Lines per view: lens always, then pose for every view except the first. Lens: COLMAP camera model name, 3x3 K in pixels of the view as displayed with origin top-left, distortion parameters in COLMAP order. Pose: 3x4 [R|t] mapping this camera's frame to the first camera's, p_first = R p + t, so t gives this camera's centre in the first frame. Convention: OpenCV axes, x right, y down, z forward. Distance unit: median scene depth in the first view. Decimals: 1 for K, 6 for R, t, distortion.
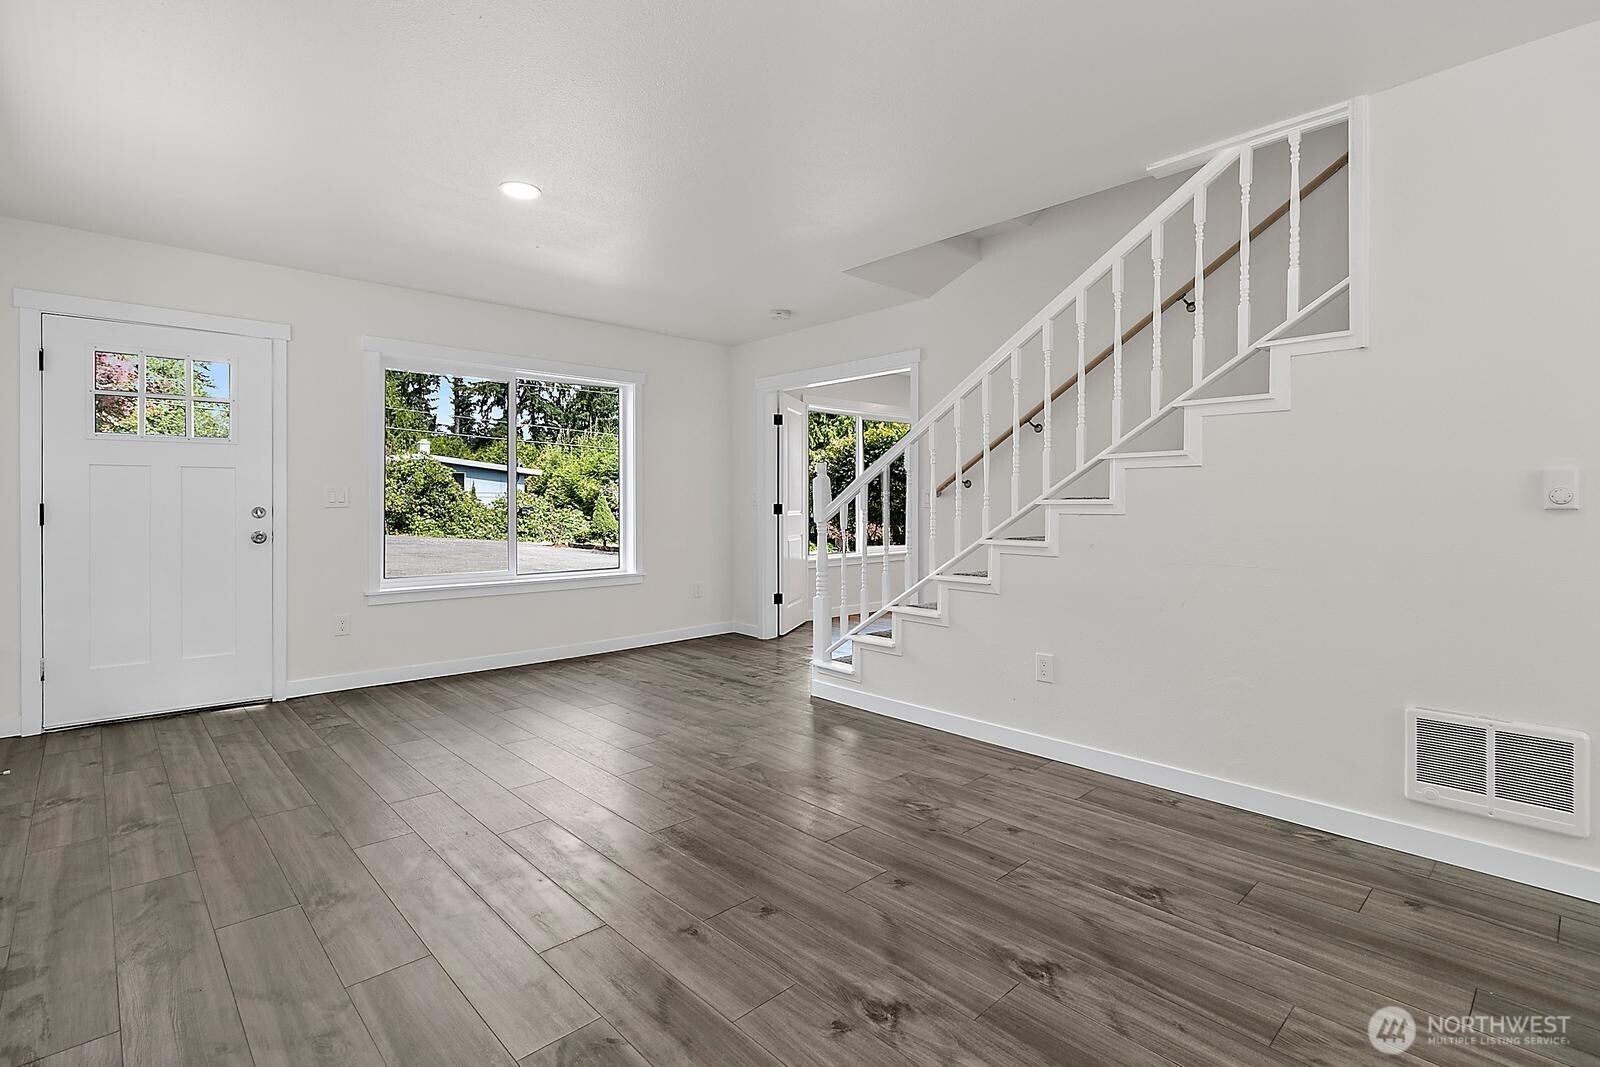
lens RADIAL K [[759.6, 0, 795.2], [0, 759.6, 498.1], [0, 0, 1]] dist [-0.002020, -0.000706]
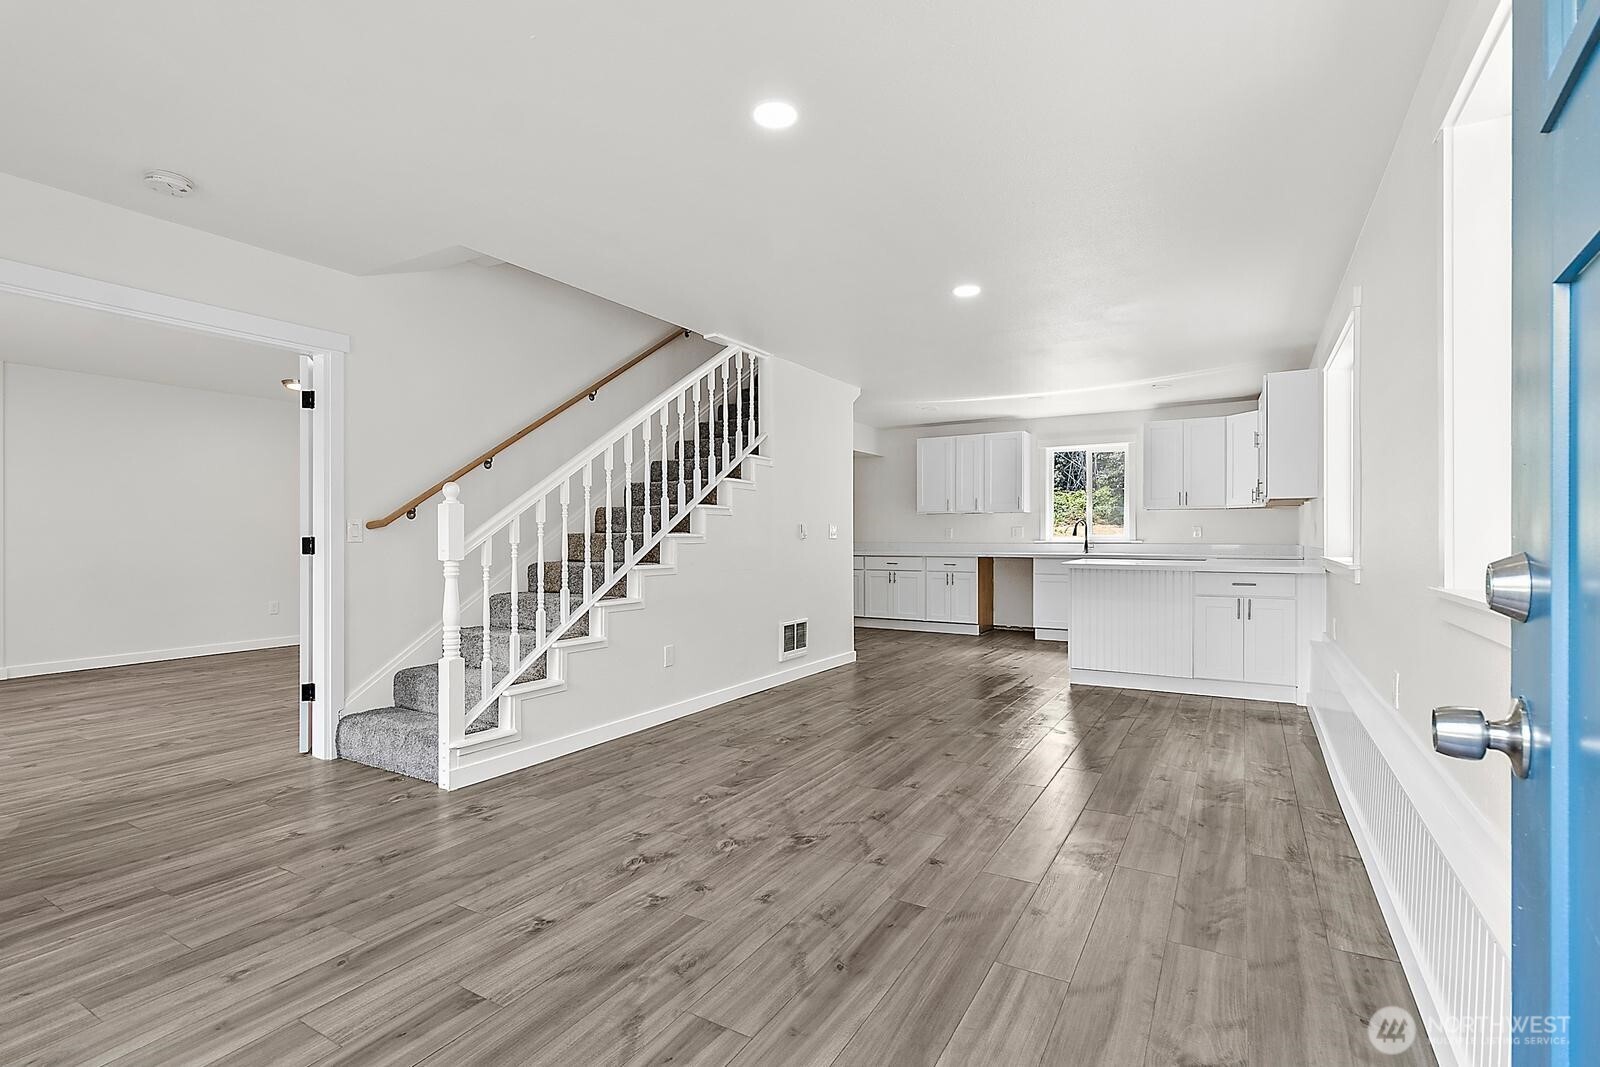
lens RADIAL K [[754.4, 0, 806.8], [0, 754.4, 543.7], [0, 0, 1]] dist [0.004167, 0.000988]
pose [[-0.290797, -0.008031, 0.956751, -1.360870], [-0.003133, 0.999967, 0.007442, 0.009597], [-0.956780, -0.000834, -0.290813, 1.493021]]
